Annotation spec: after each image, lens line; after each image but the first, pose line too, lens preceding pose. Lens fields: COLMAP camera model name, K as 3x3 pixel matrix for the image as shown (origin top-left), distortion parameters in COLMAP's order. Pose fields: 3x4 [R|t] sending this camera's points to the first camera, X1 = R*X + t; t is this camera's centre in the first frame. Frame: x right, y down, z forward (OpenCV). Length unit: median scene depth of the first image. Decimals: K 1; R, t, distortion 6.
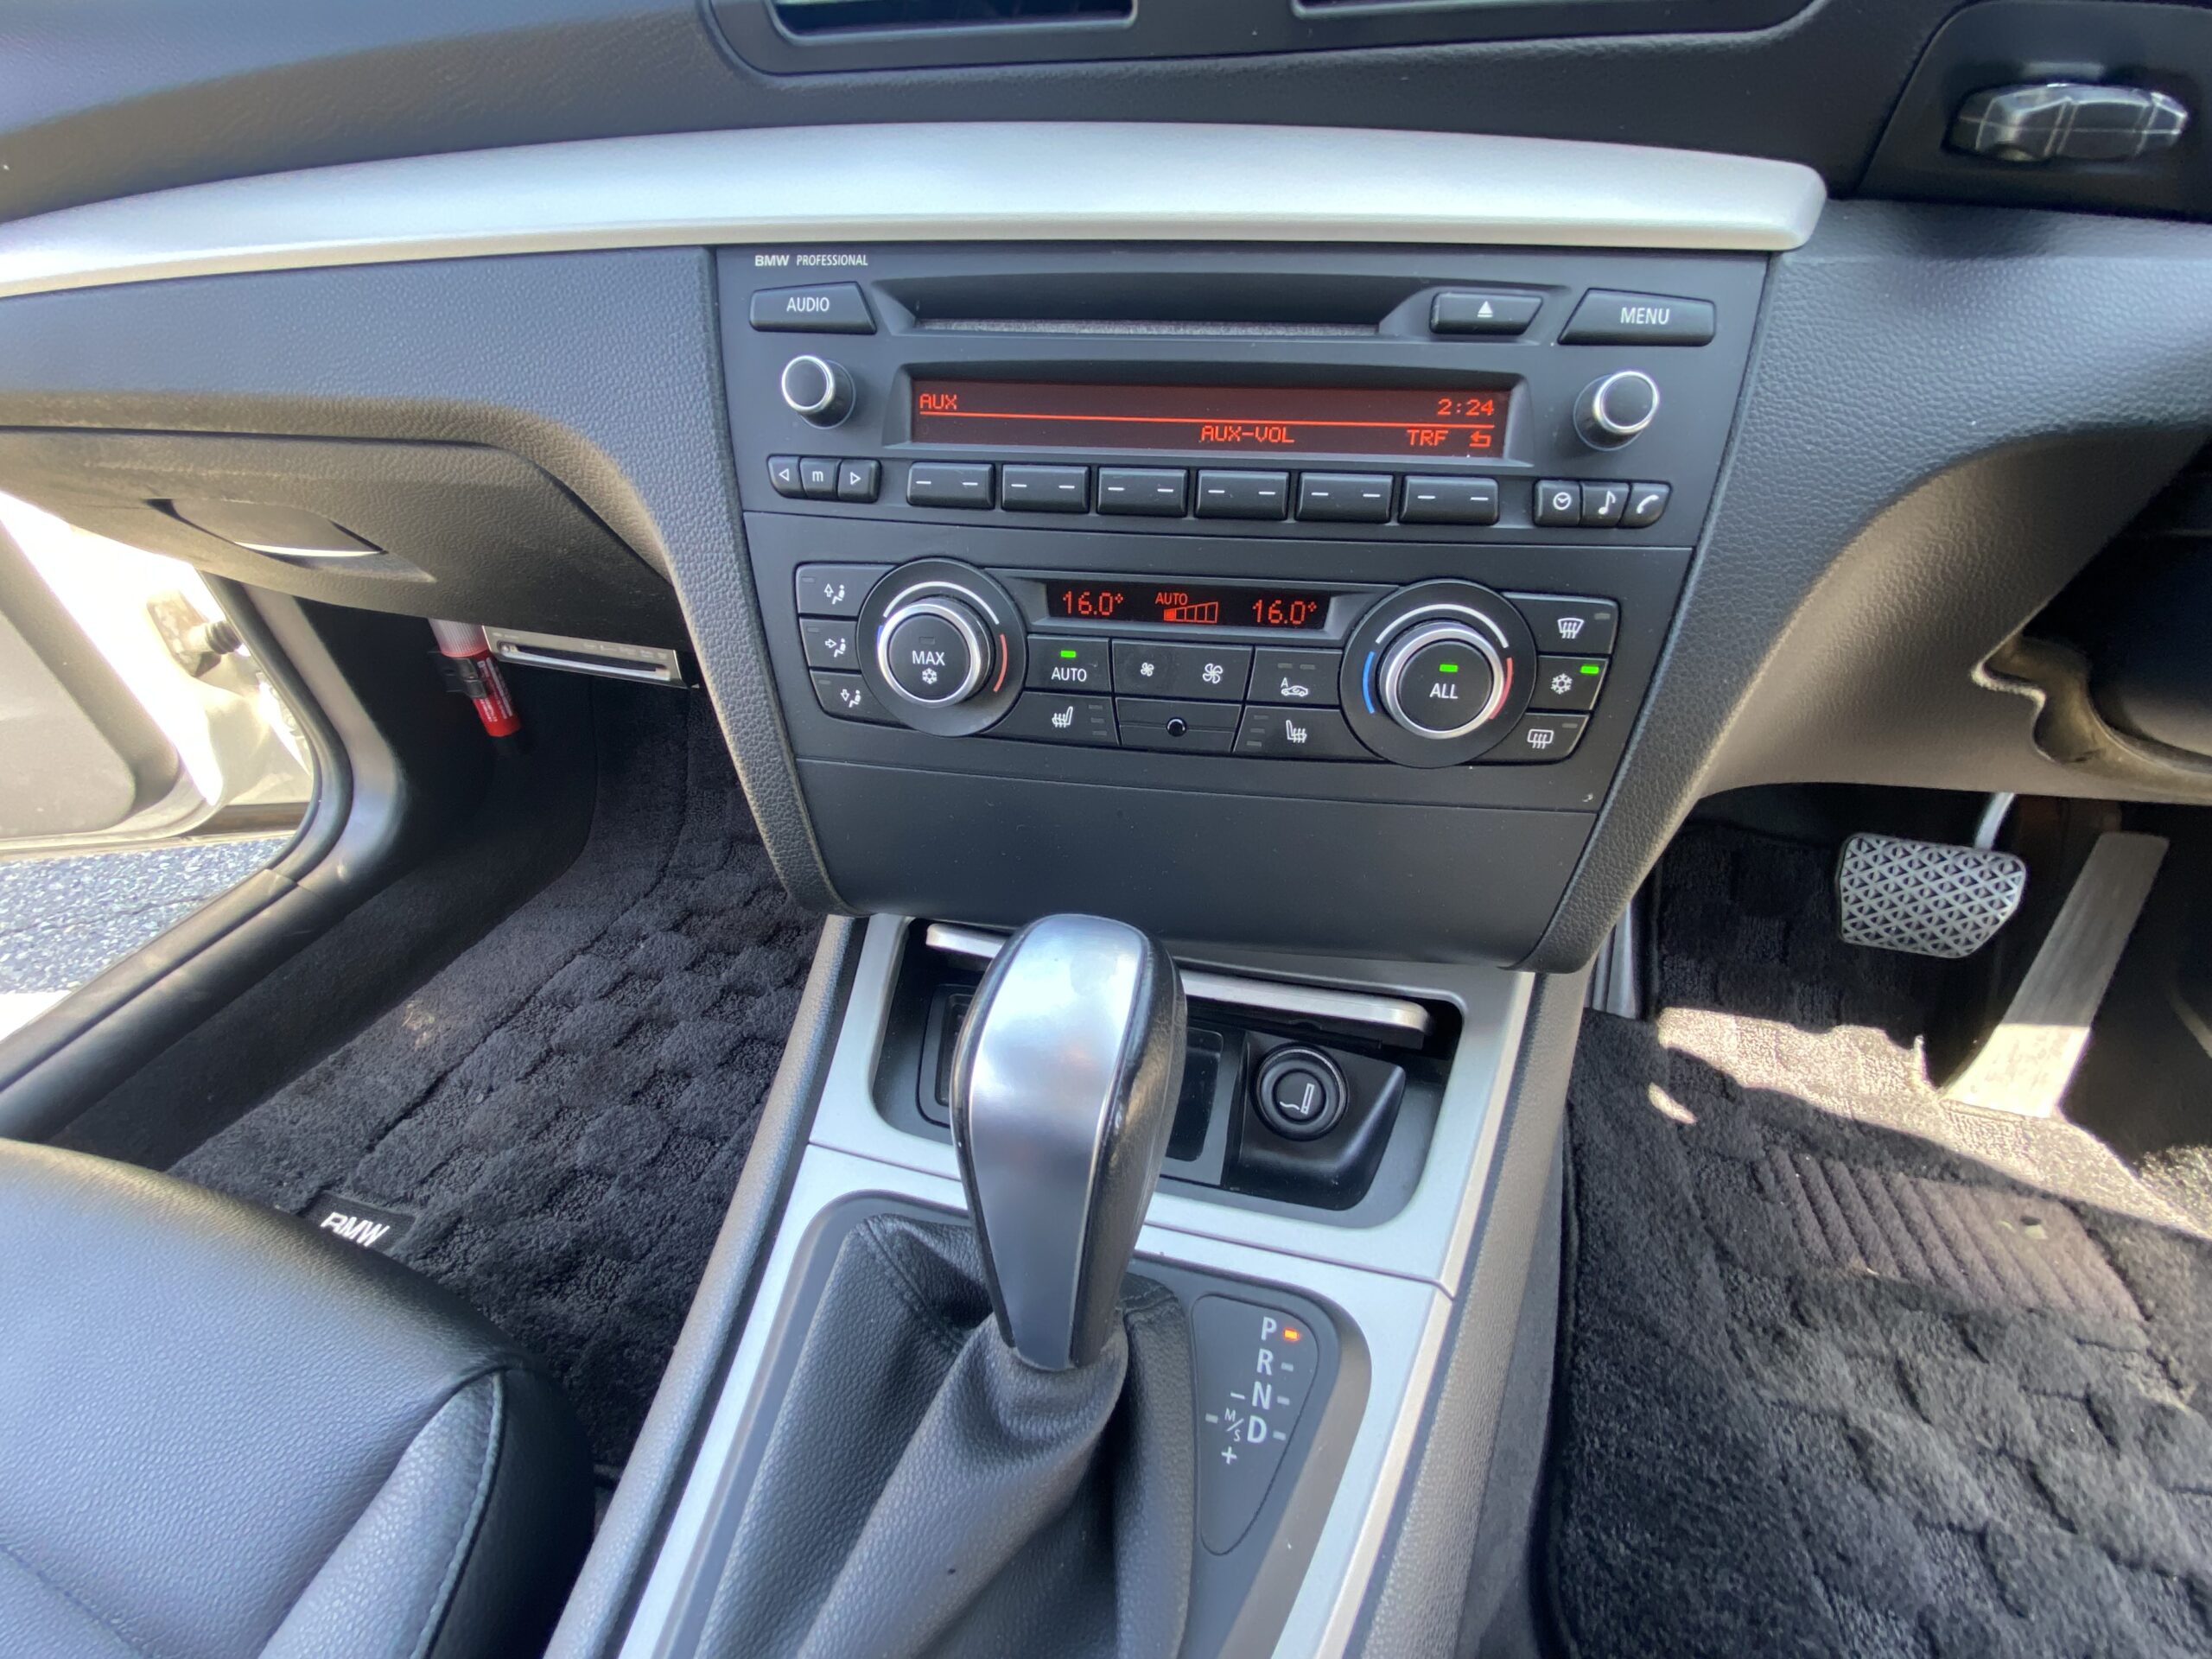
lens RADIAL K [[974.6, 0, 1106.0], [0, 974.6, 829.5], [0, 0, 1]] dist [0.022337, -0.022375]
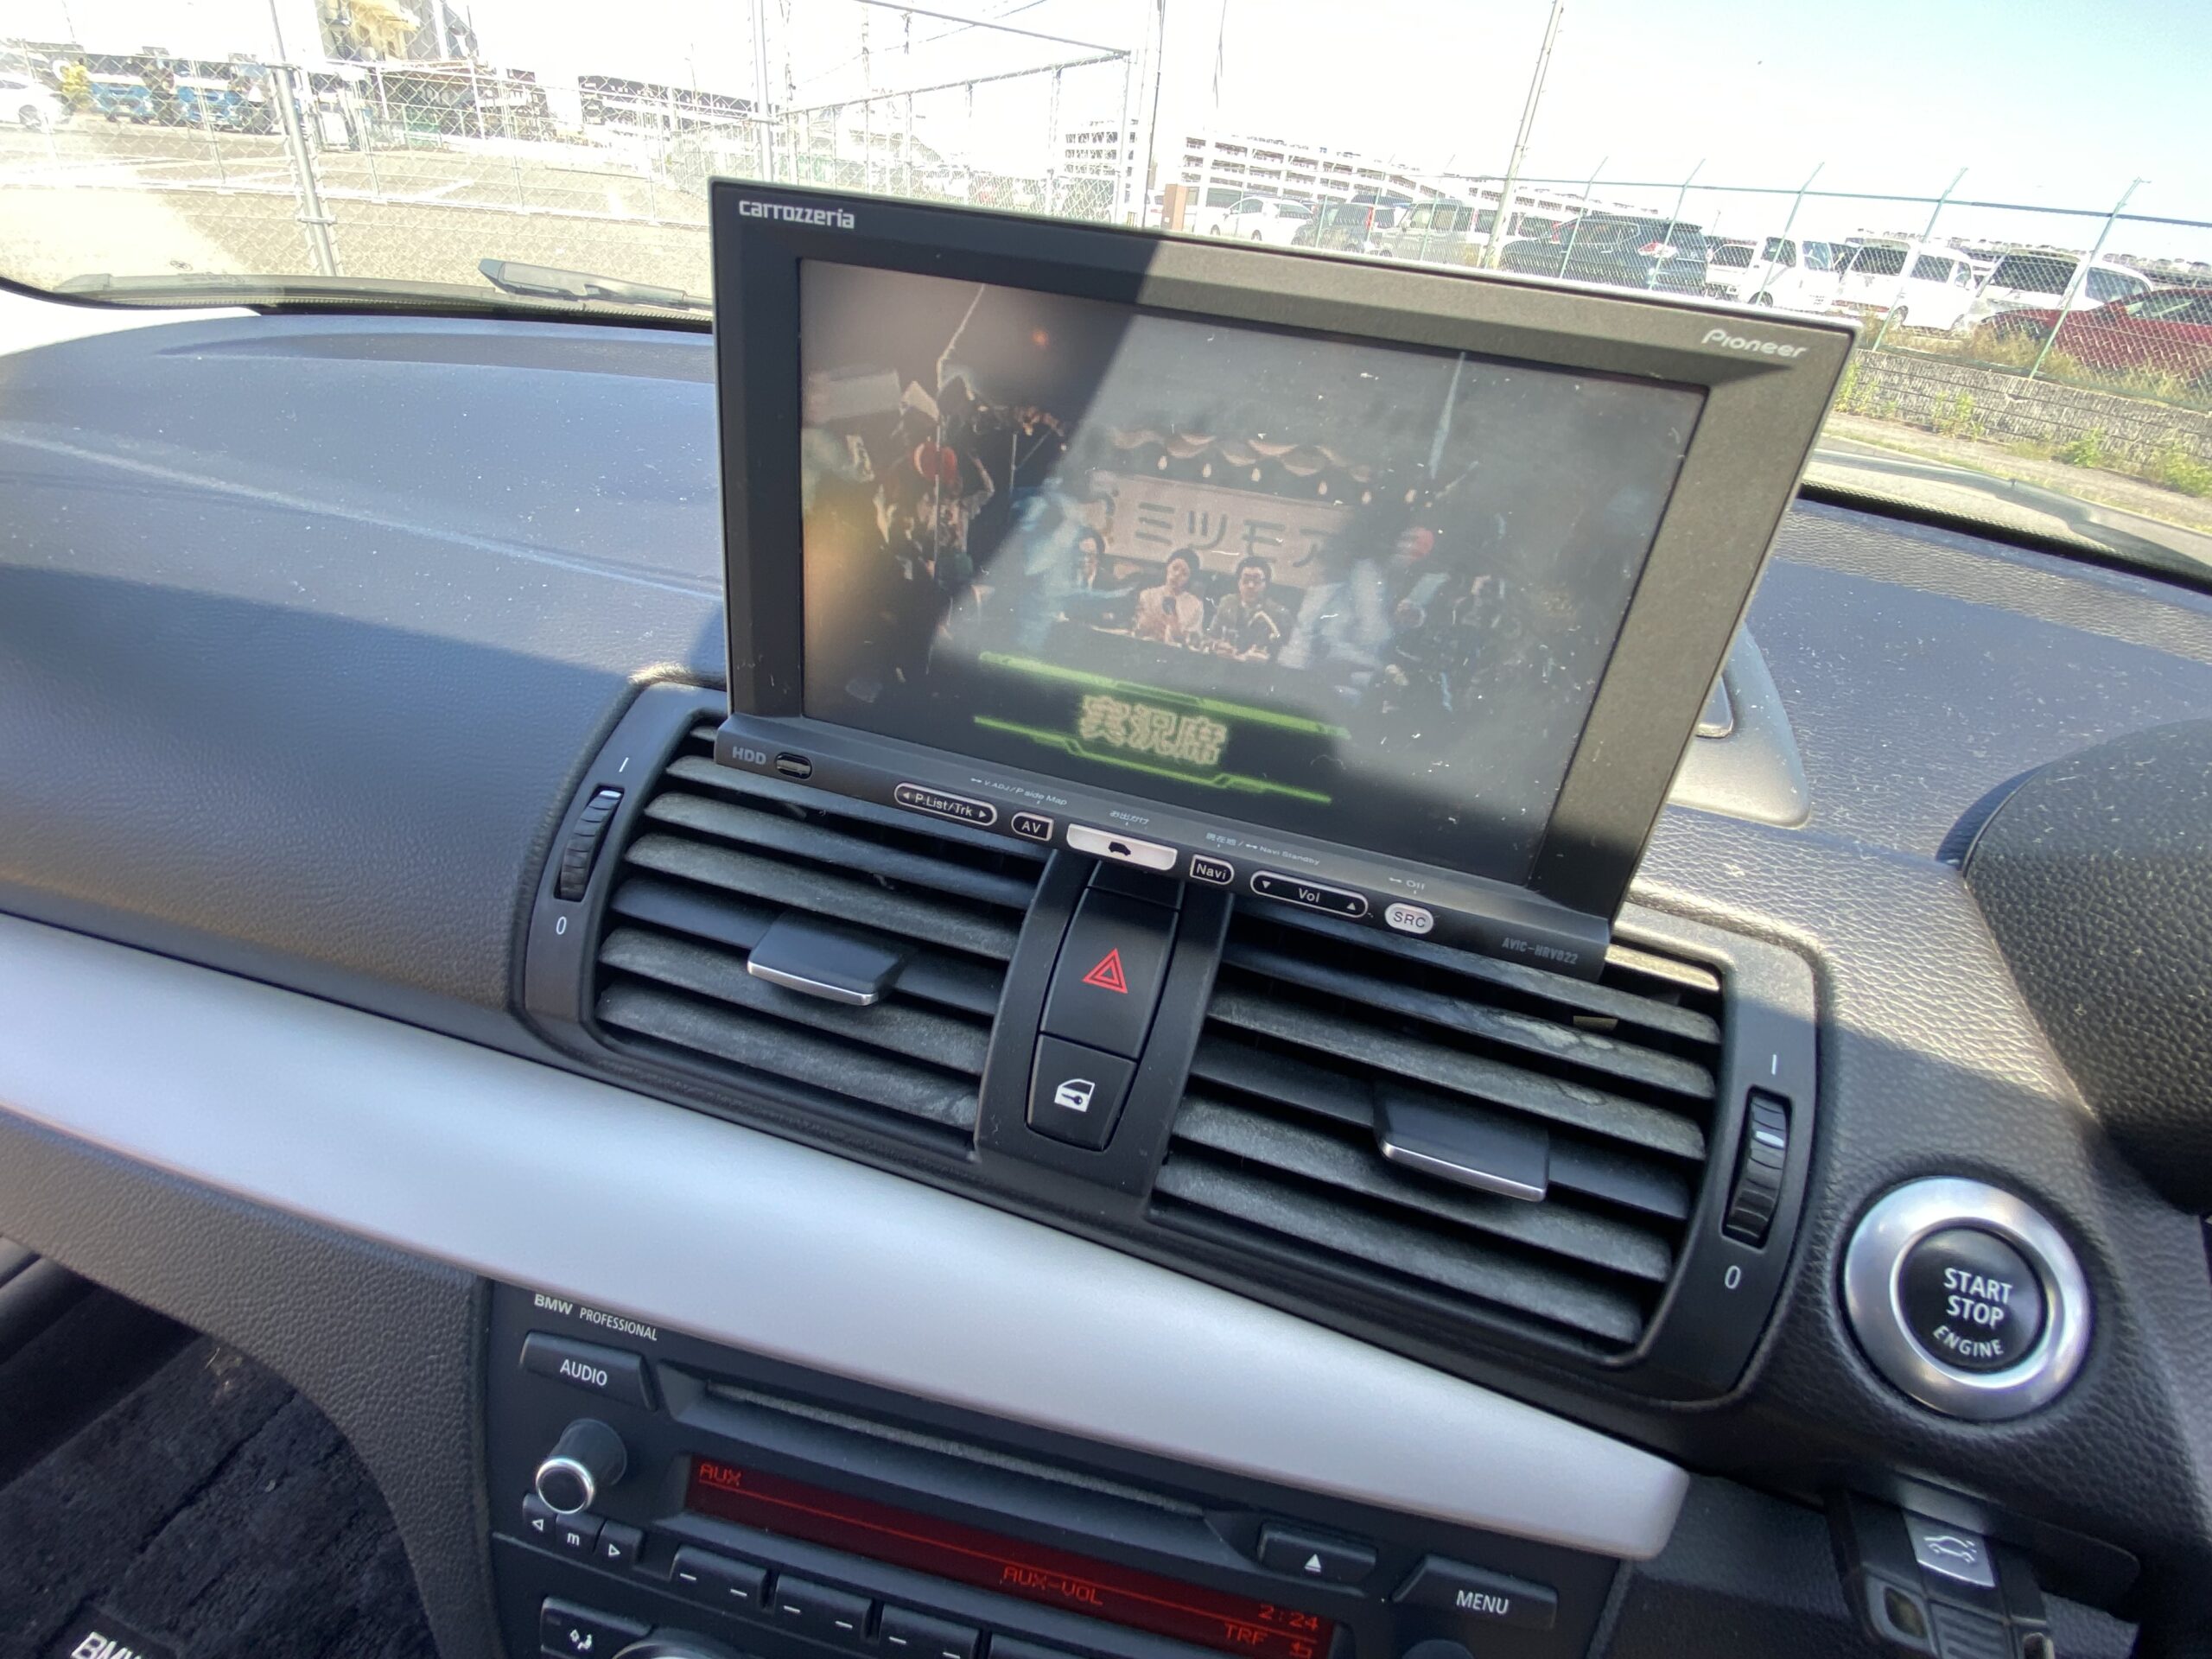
lens RADIAL K [[989.3, 0, 1106.0], [0, 989.3, 829.5], [0, 0, 1]] dist [0.001384, -0.012116]
pose [[0.991747, 0.121713, 0.040295, 0.027171], [-0.119517, 0.991414, -0.053039, -0.396408], [-0.046404, 0.047785, 0.997779, 0.023912]]
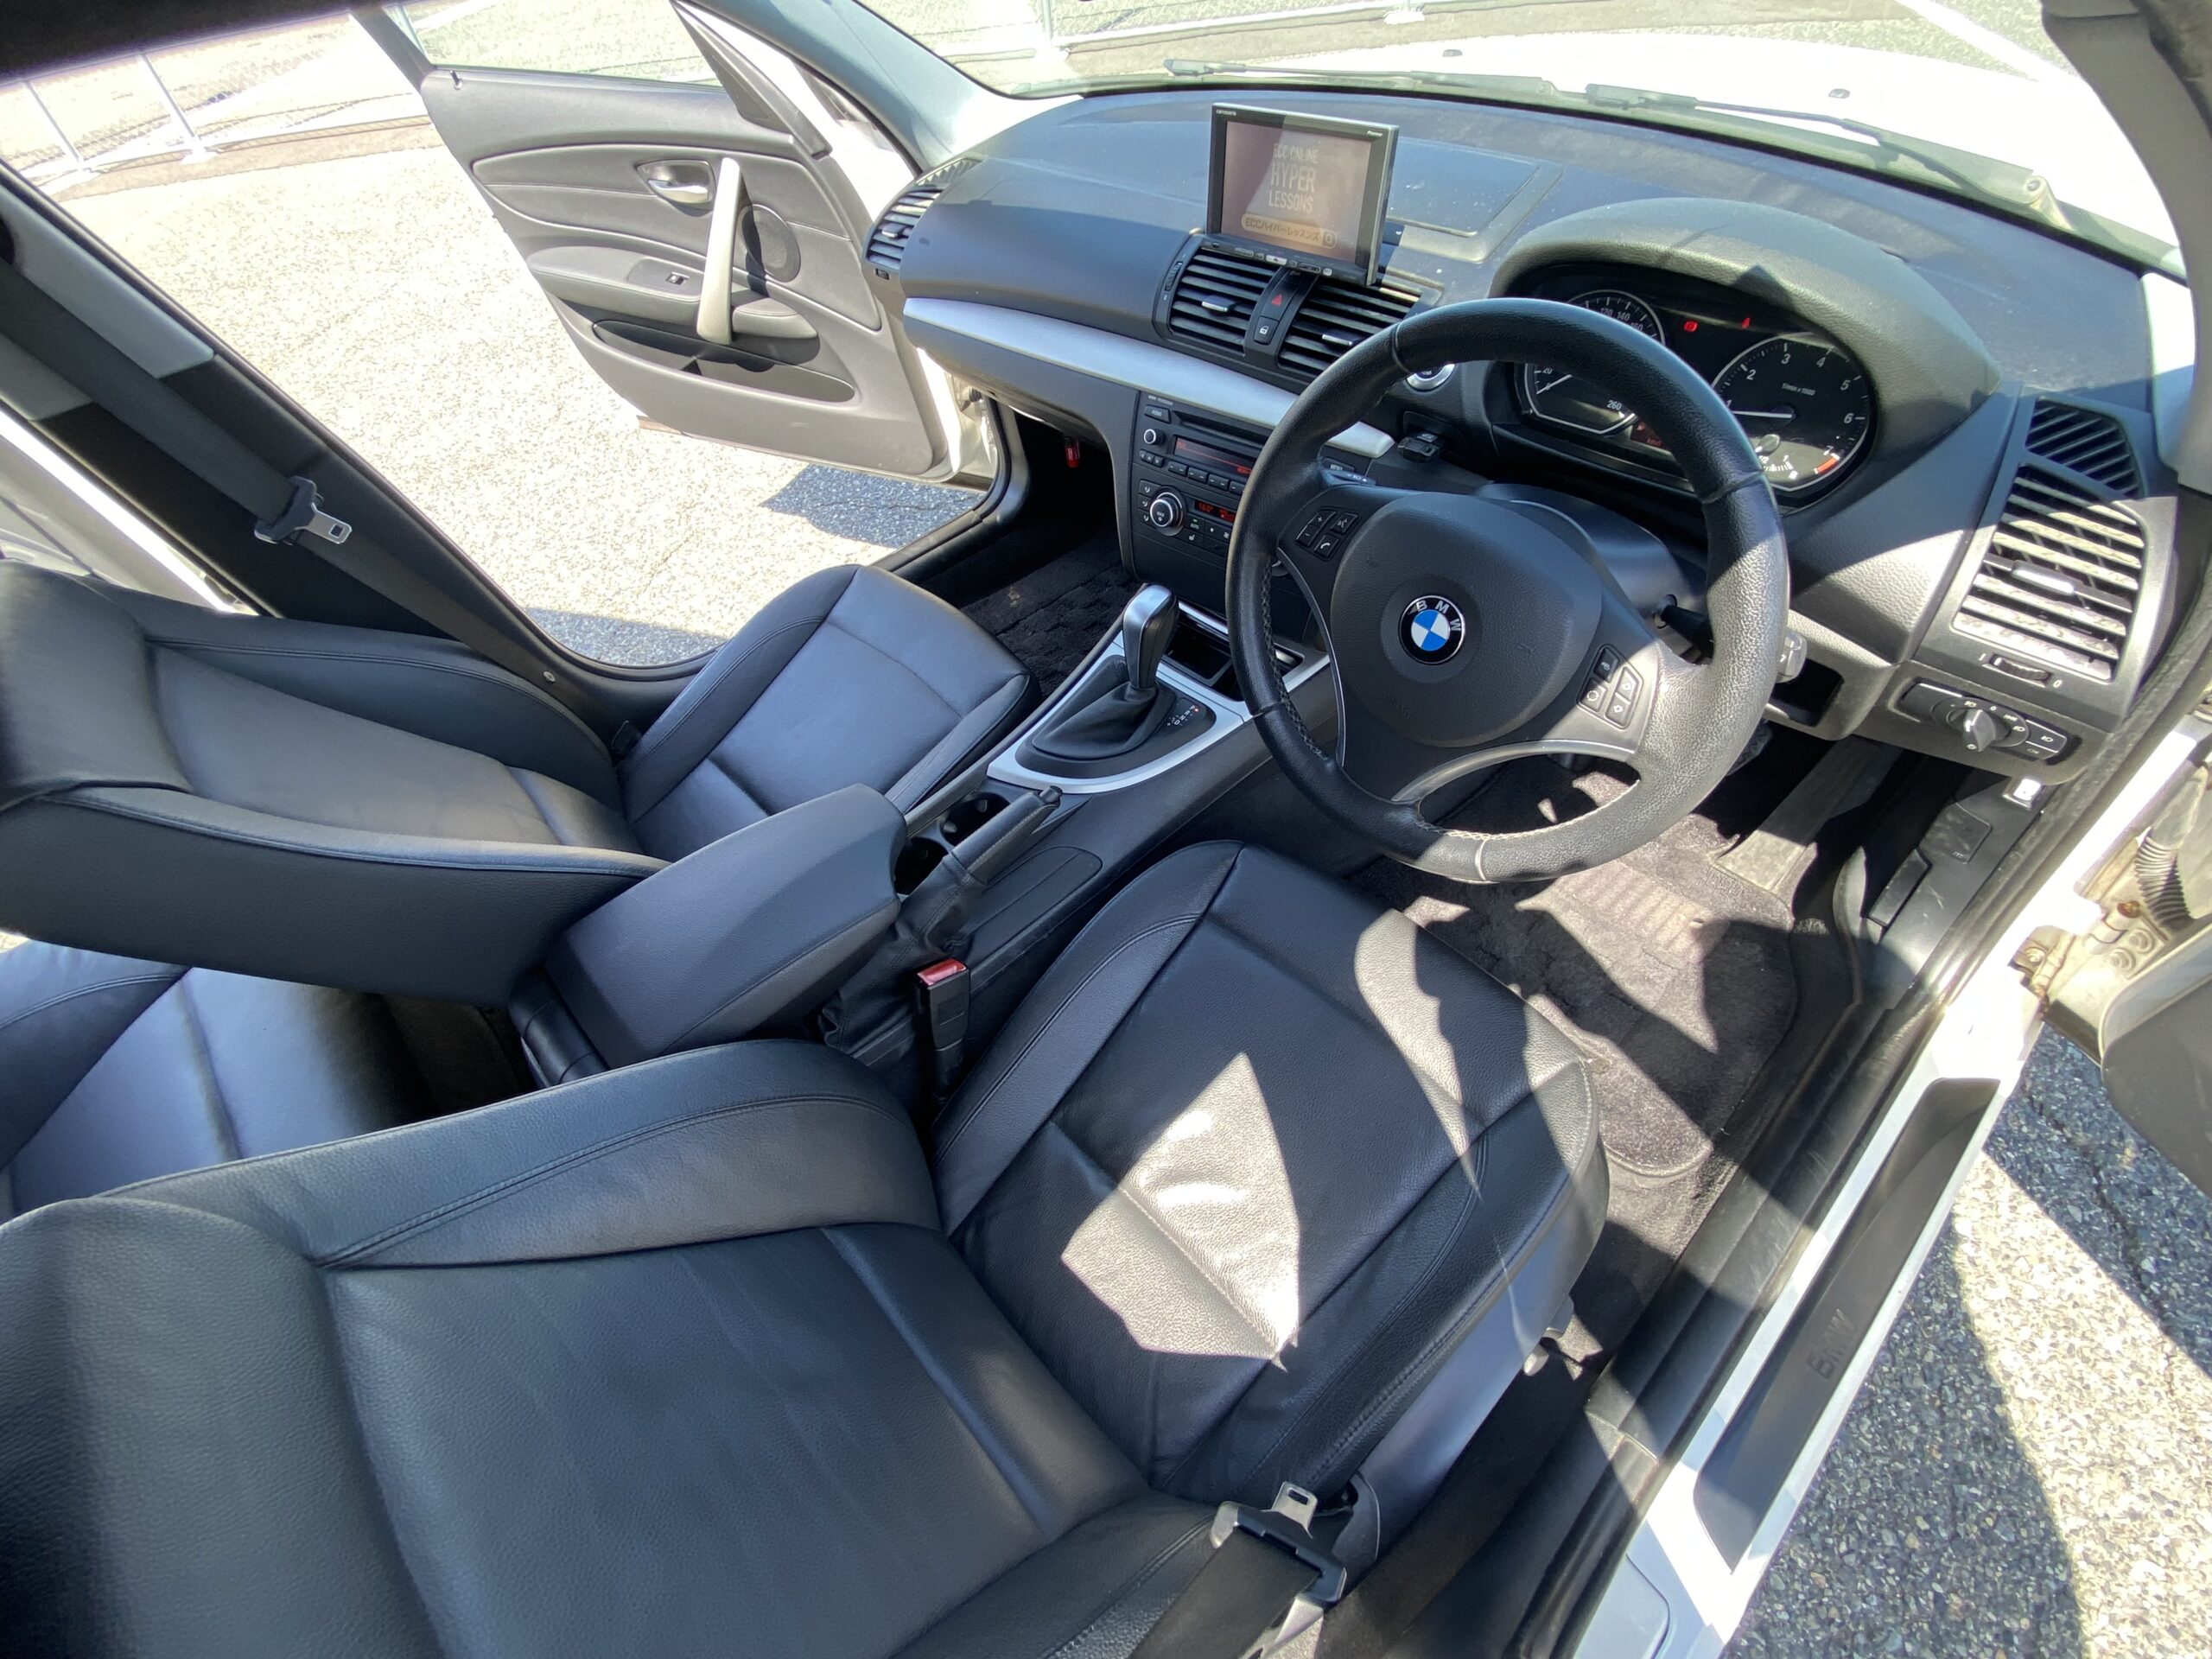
lens RADIAL K [[974.6, 0, 1106.0], [0, 974.6, 829.5], [0, 0, 1]] dist [0.022337, -0.022375]
pose [[0.845277, 0.354297, -0.399976, 0.628687], [-0.234845, 0.918719, 0.317496, -0.079354], [0.479953, -0.174440, 0.859777, -1.024796]]
